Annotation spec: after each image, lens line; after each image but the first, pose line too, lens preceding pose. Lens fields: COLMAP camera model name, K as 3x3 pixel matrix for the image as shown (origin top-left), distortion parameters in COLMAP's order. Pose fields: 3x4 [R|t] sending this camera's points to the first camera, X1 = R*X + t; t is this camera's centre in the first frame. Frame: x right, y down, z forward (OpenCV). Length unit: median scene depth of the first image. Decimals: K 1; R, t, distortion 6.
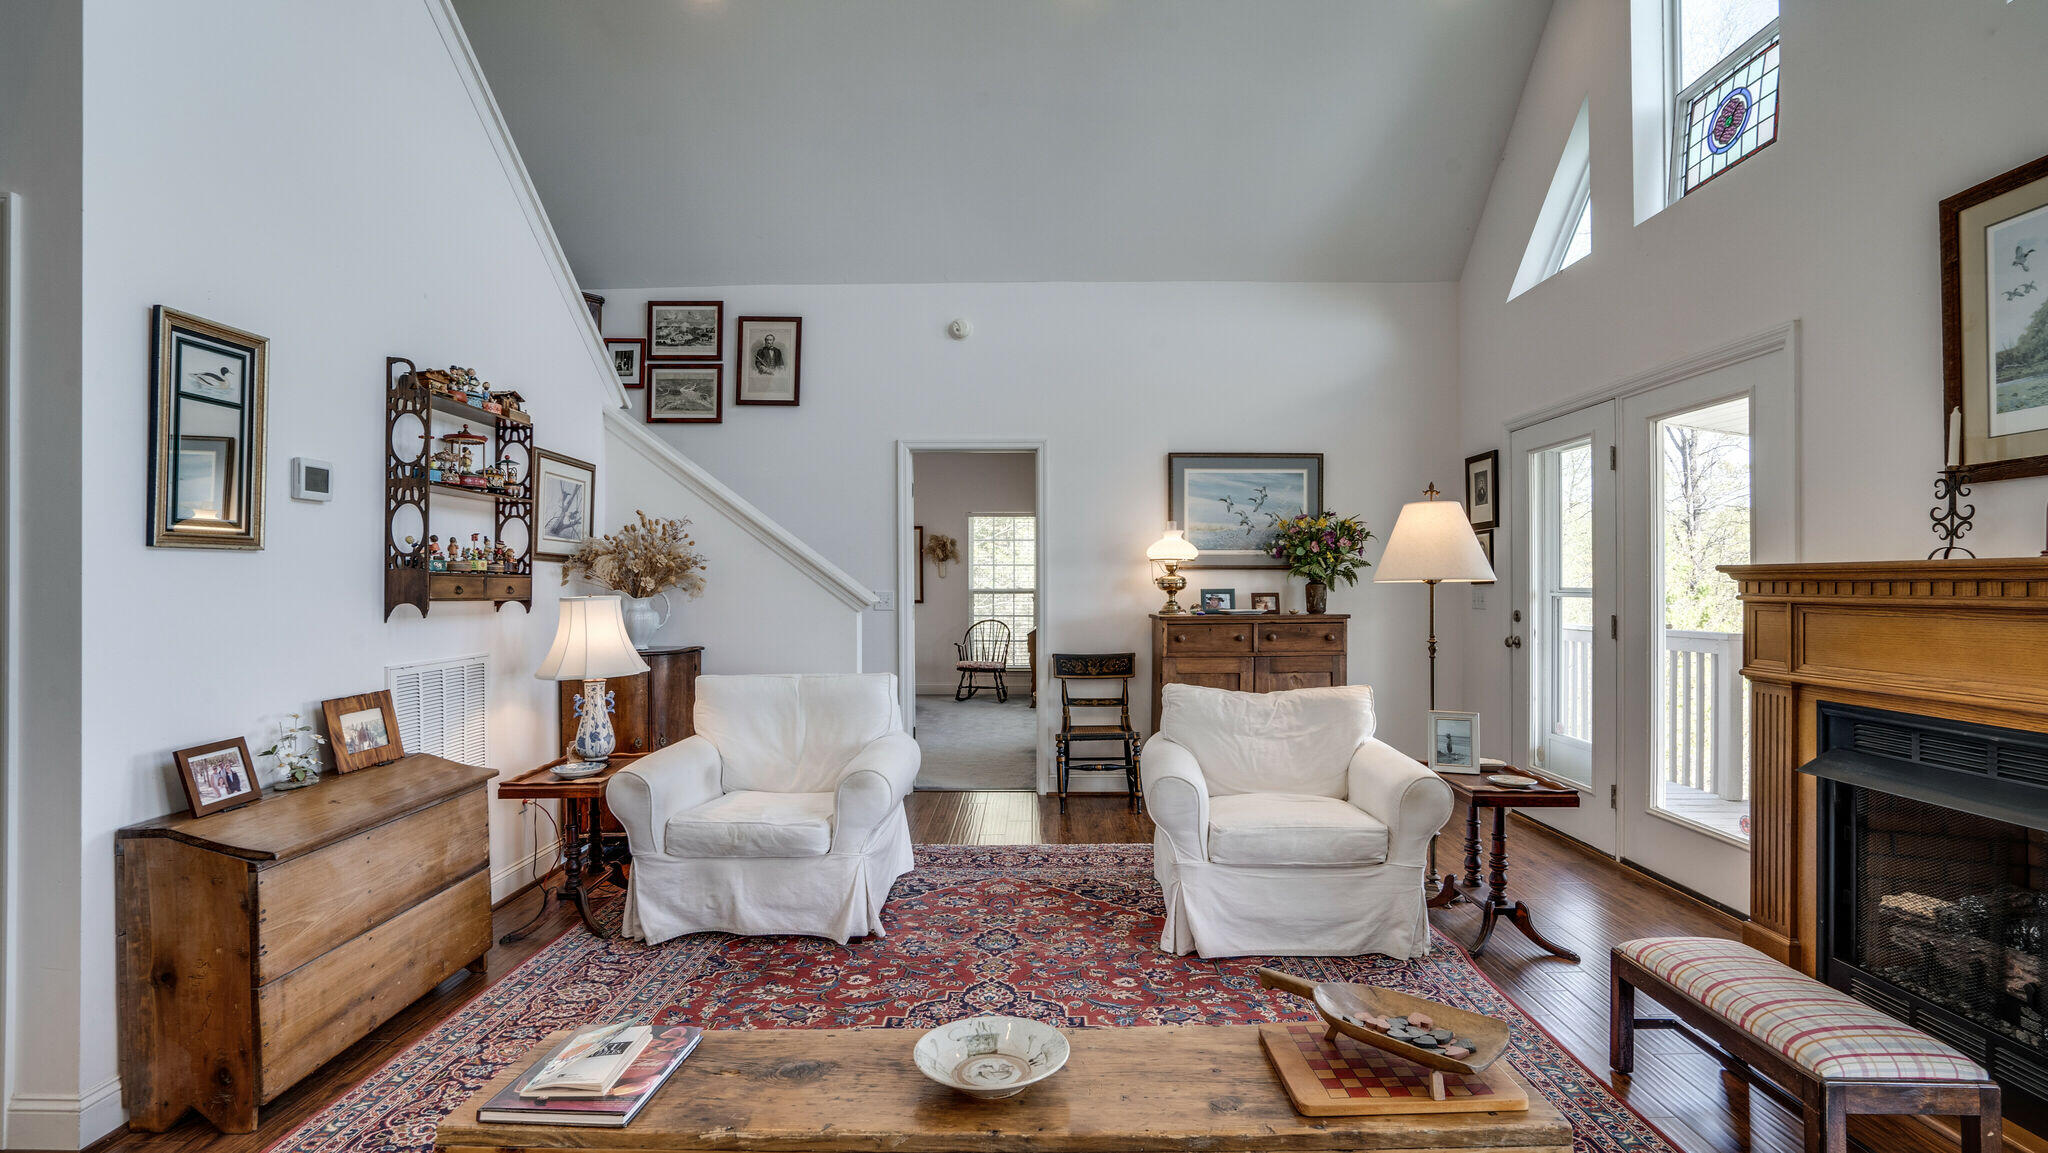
lens RADIAL K [[952.9, 0, 1017.6], [0, 952.9, 575.4], [0, 0, 1]] dist [-0.039436, 0.018132]
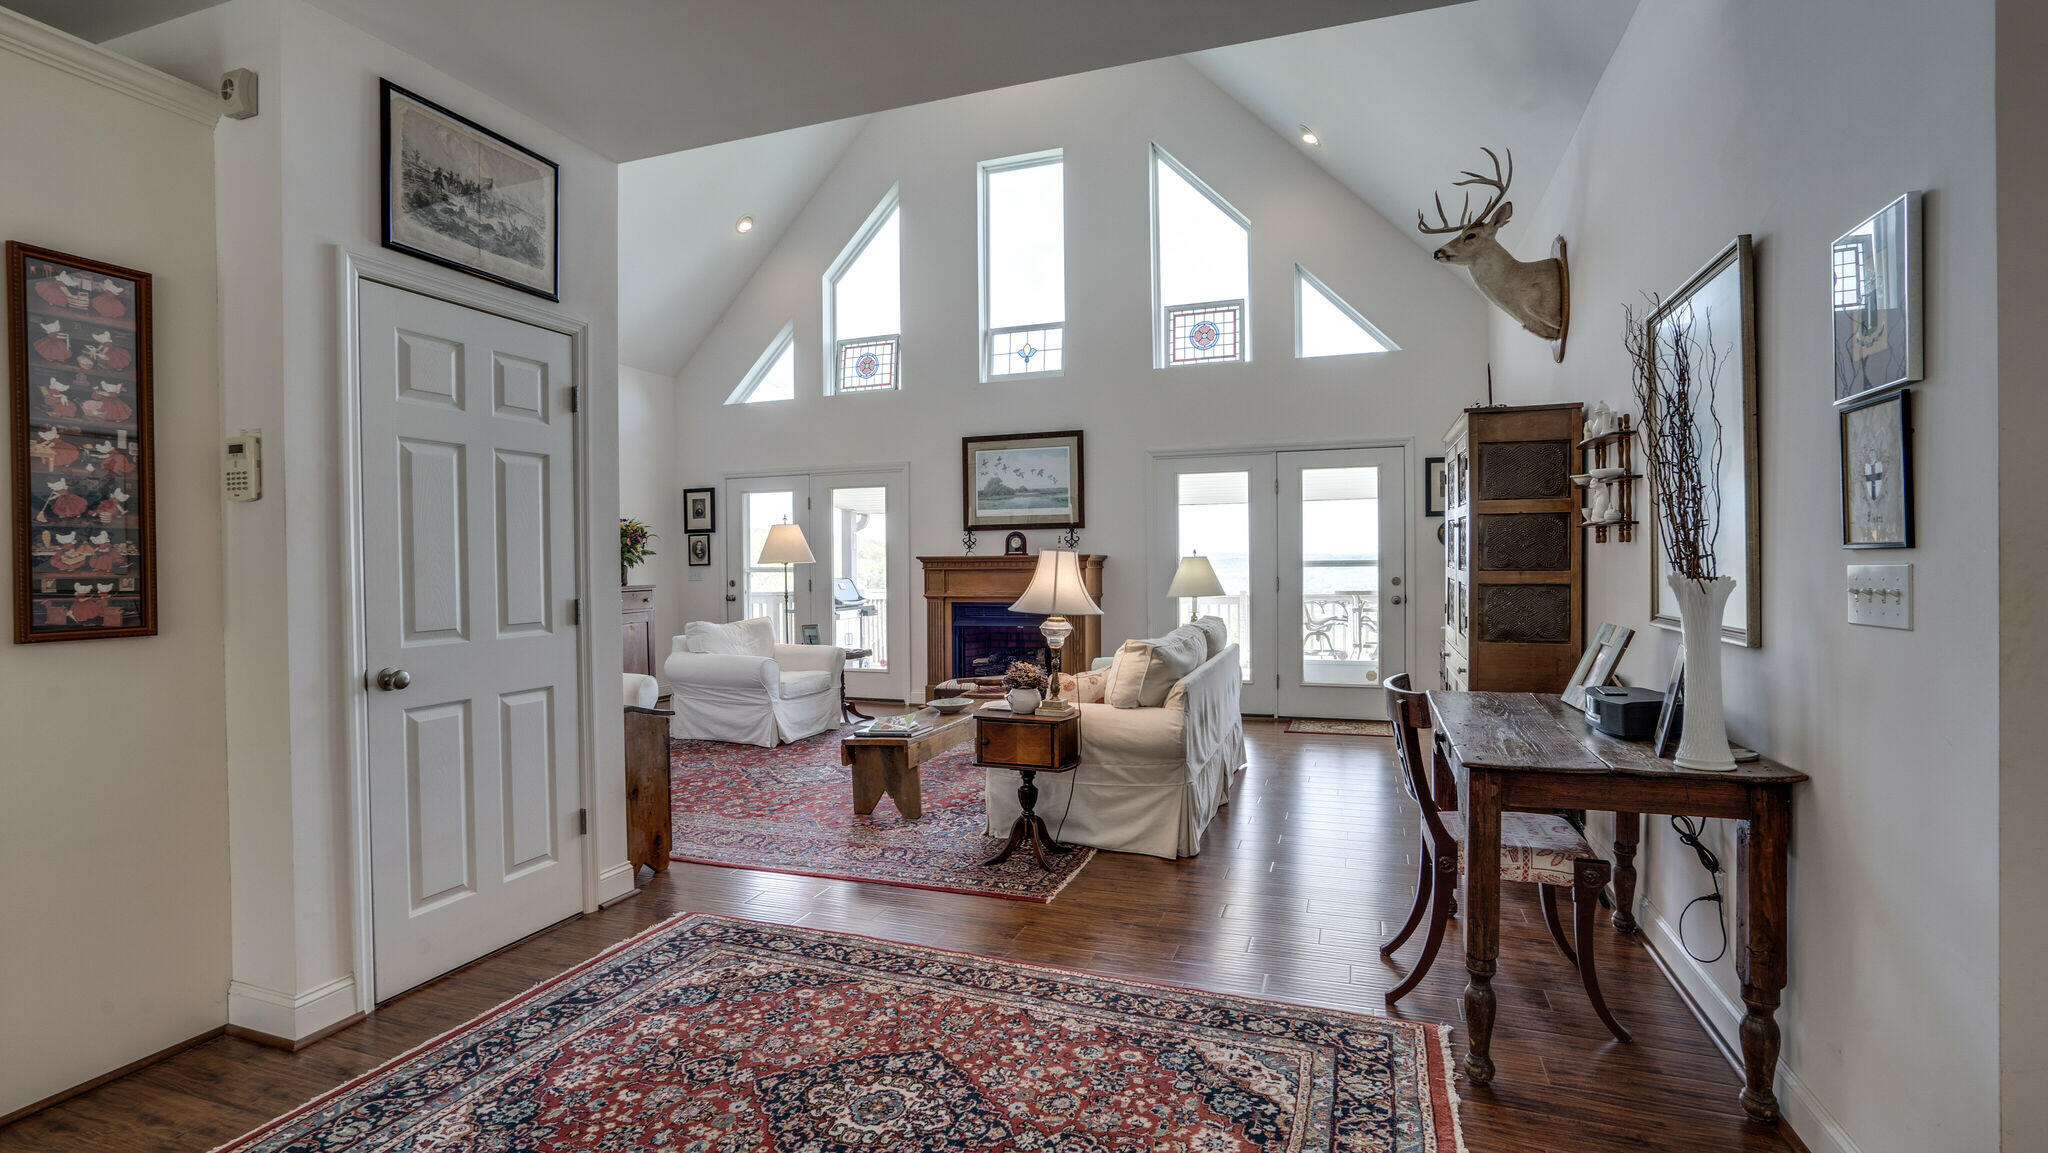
lens RADIAL K [[952.9, 0, 1031.3], [0, 952.9, 578.2], [0, 0, 1]] dist [-0.039436, 0.018132]
pose [[0.317012, -0.014146, 0.948316, -1.416849], [-0.000997, 0.999883, 0.015249, 0.007690], [-0.948421, -0.005780, 0.316960, -0.148904]]
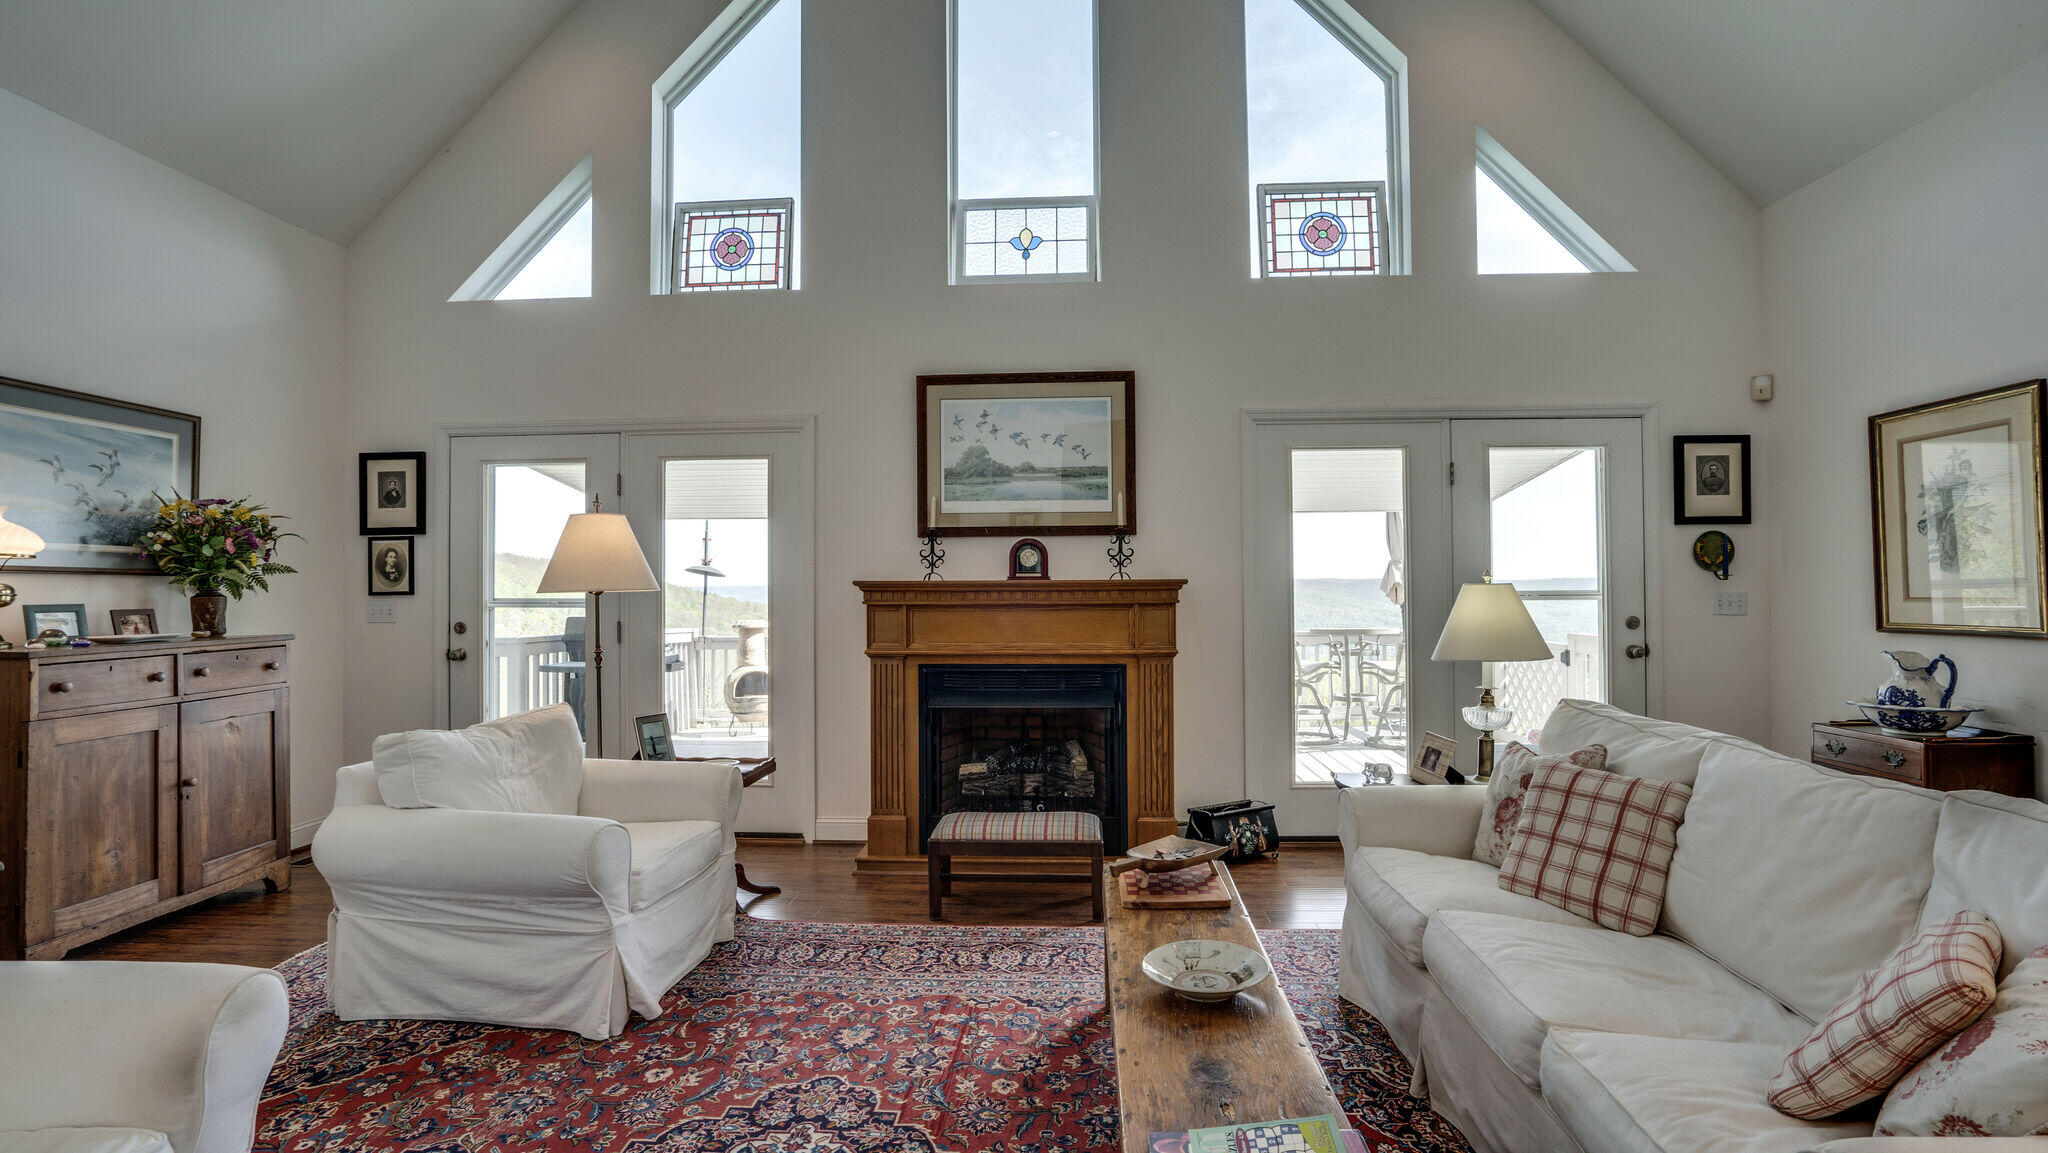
lens RADIAL K [[952.9, 0, 1024.0], [0, 952.9, 572.1], [0, 0, 1]] dist [-0.039436, 0.018132]
pose [[0.039221, 0.021105, 0.999008, -0.592309], [-0.004444, 0.999771, -0.020947, 0.004829], [-0.999221, -0.003618, 0.039306, 0.545636]]
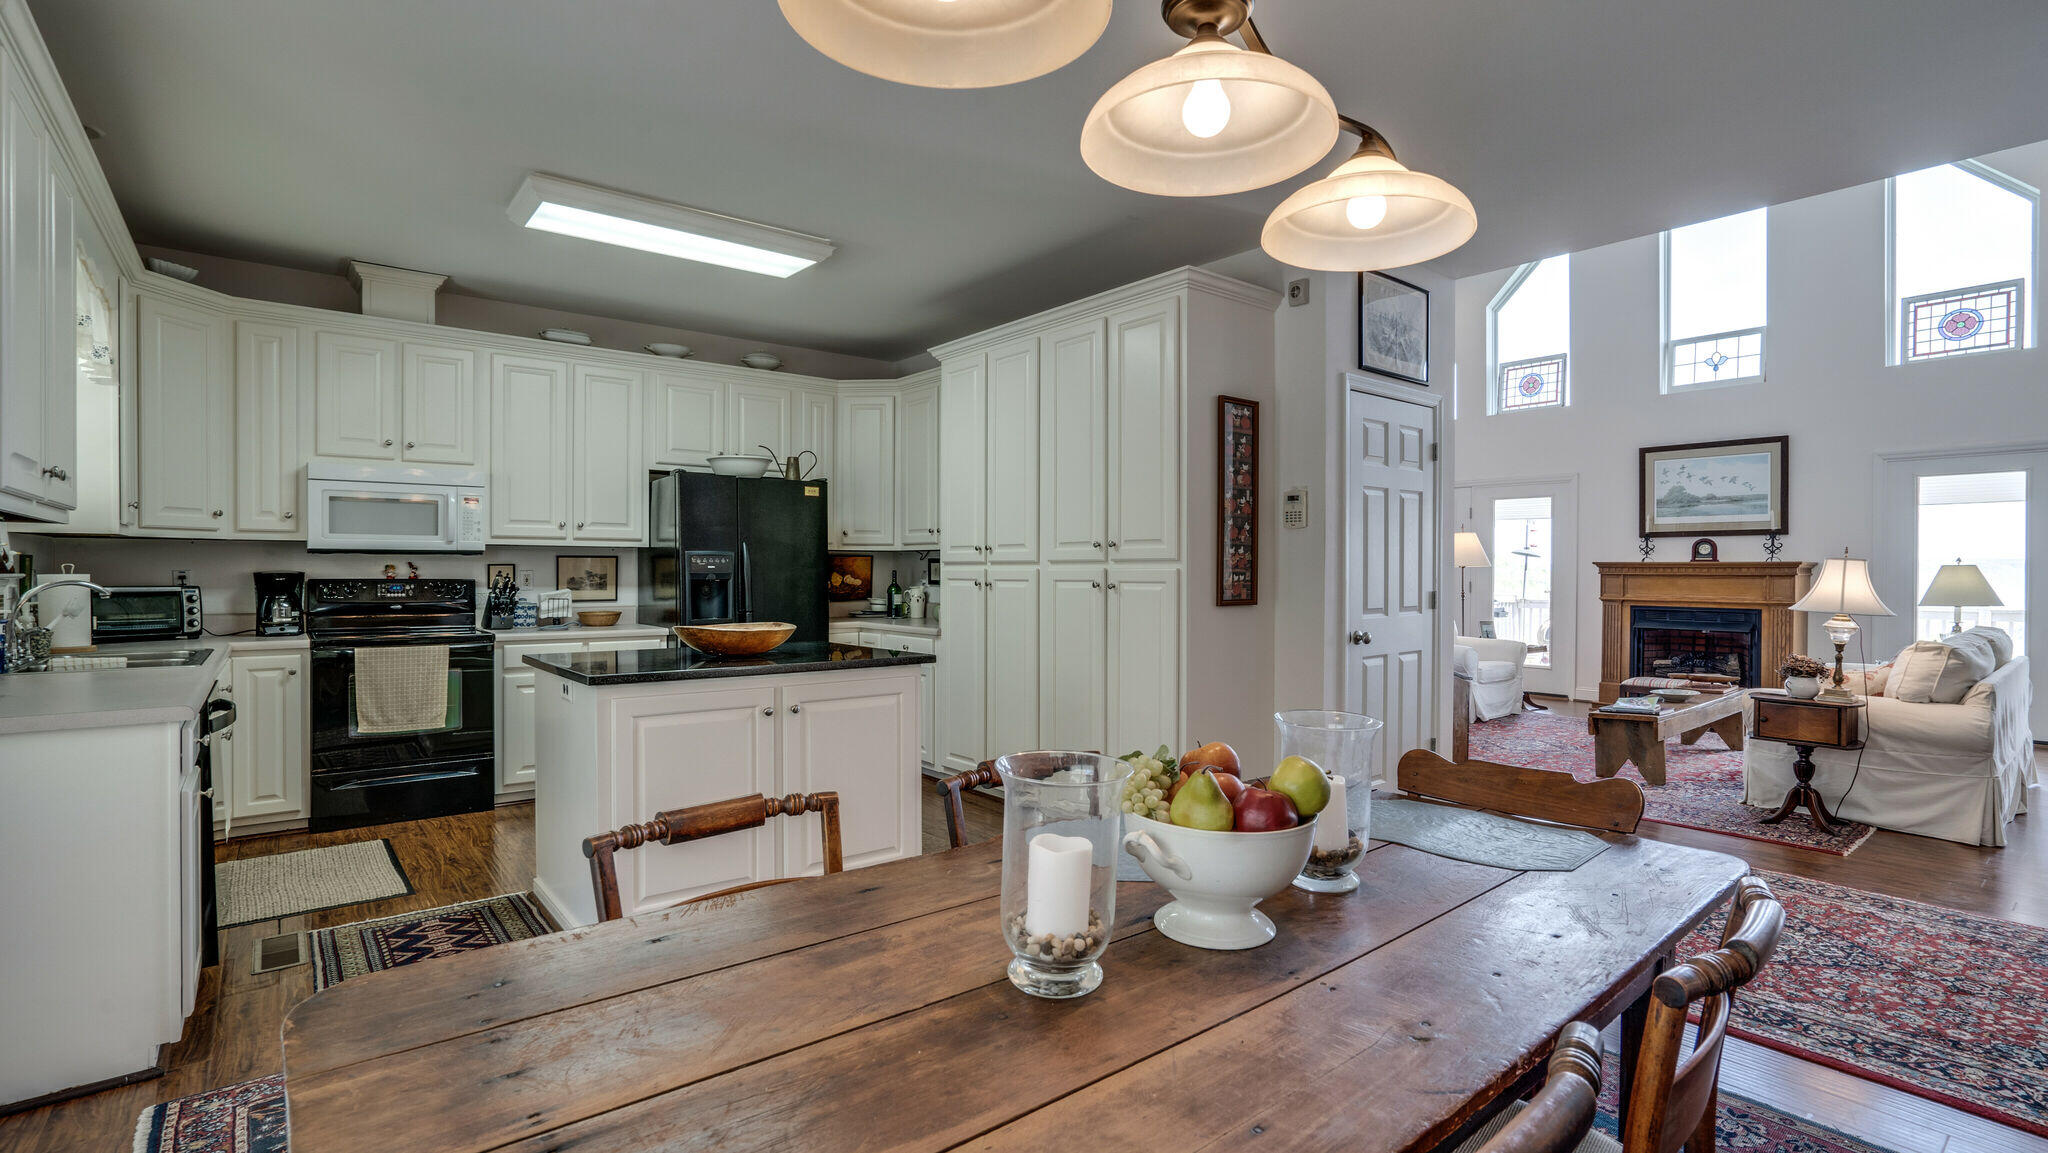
lens RADIAL K [[952.9, 0, 1017.6], [0, 952.9, 581.0], [0, 0, 1]] dist [-0.039436, 0.018132]
pose [[0.765915, -0.004137, 0.642929, -2.015907], [-0.010492, 0.999766, 0.018931, 0.009563], [-0.642856, -0.021245, 0.765692, -0.071905]]
